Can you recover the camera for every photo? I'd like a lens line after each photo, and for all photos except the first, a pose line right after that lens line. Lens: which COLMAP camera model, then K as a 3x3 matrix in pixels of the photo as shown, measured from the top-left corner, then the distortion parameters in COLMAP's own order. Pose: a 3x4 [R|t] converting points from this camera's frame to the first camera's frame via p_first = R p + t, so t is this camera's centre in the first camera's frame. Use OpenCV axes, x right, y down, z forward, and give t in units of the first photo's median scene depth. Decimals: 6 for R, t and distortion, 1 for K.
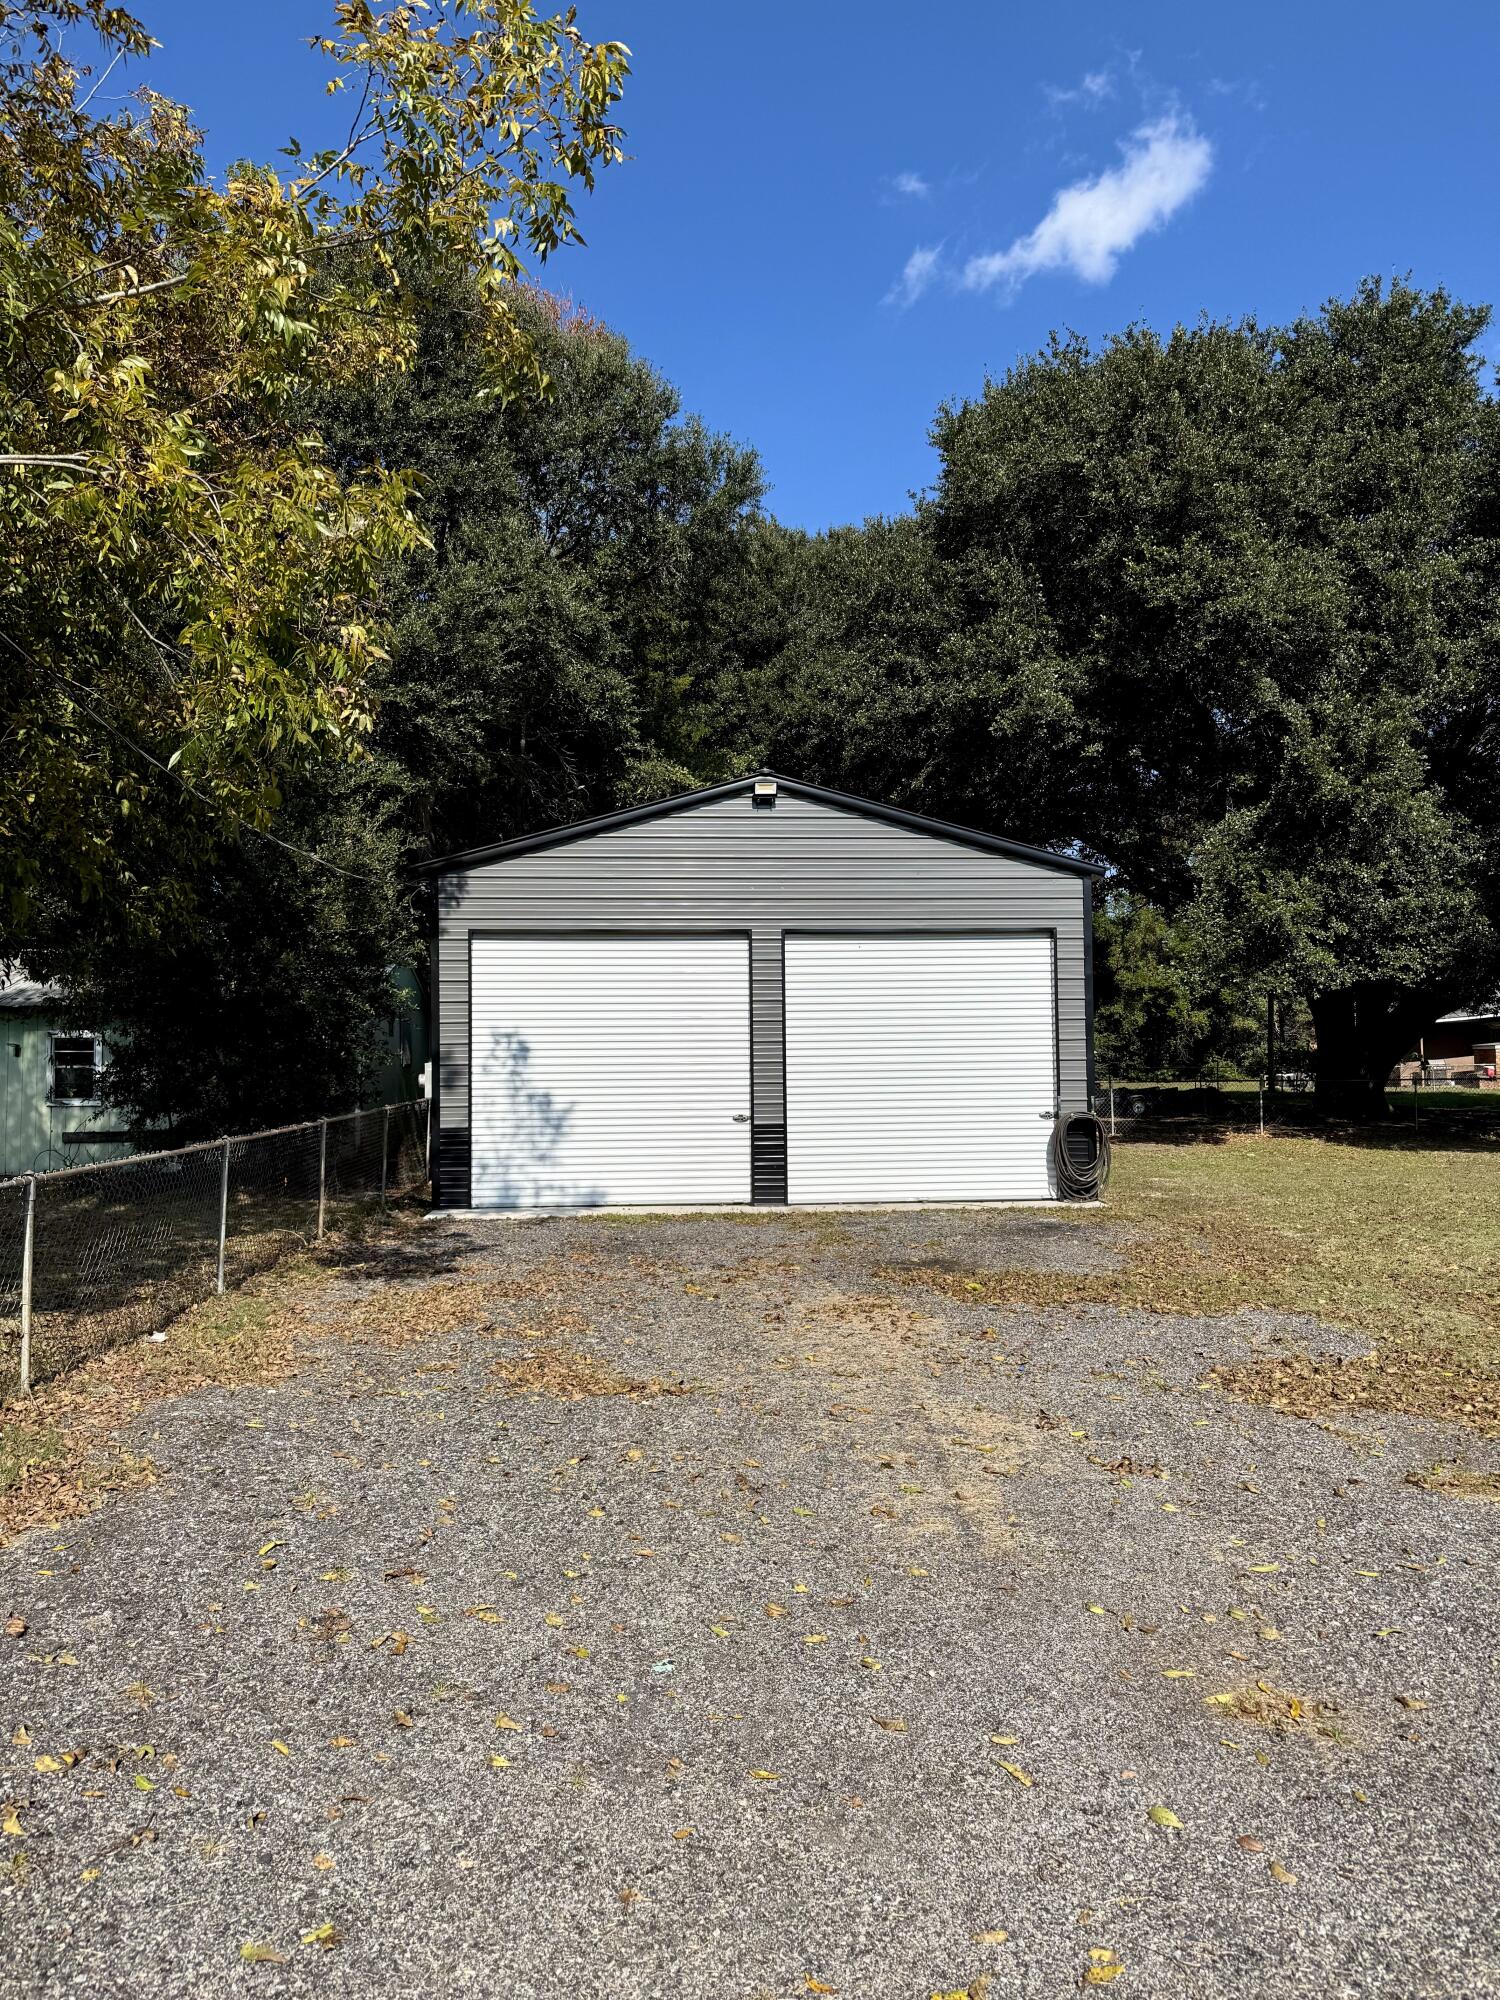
lens RADIAL K [[1406.9, 0, 744.9], [0, 1406.9, 1002.3], [0, 0, 1]] dist [0.064880, -0.041309]
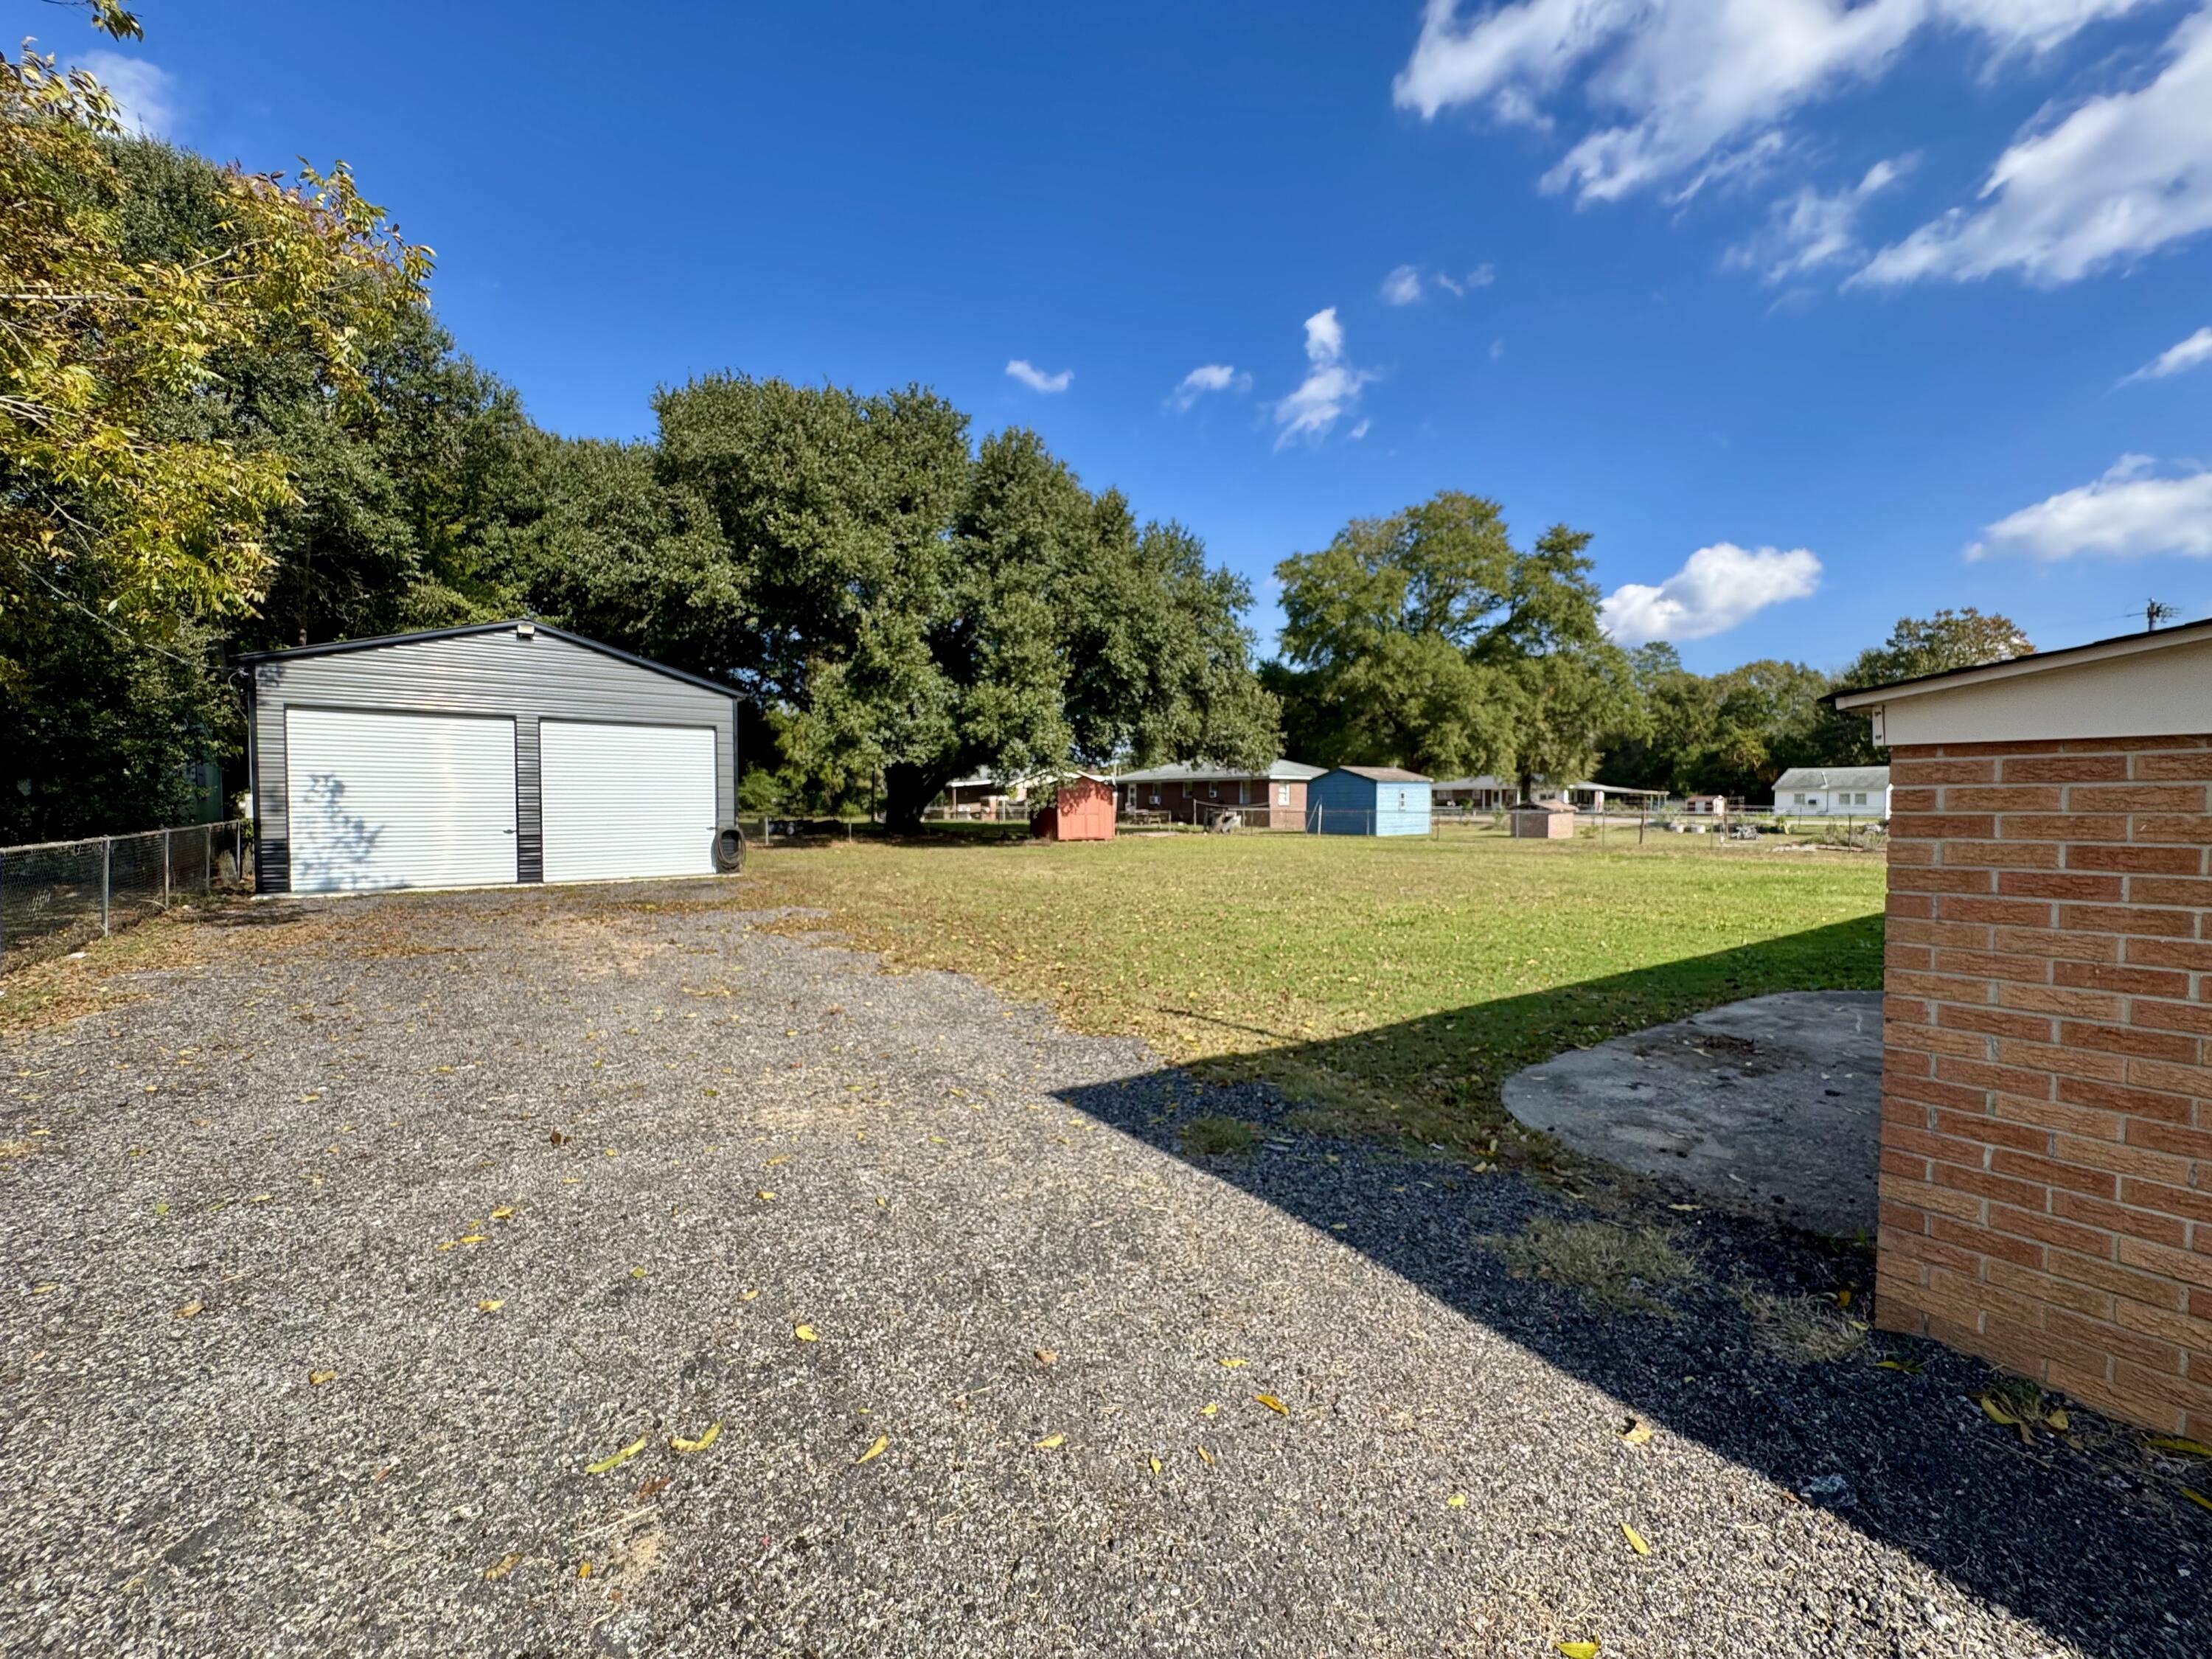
lens RADIAL K [[884.0, 0, 1105.7], [0, 884.0, 834.7], [0, 0, 1]] dist [-0.002612, -0.000500]
pose [[0.829901, -0.008155, 0.557851, -0.000130], [-0.032343, 0.997508, 0.062699, -0.000210], [-0.556972, -0.070077, 0.827569, -0.156229]]
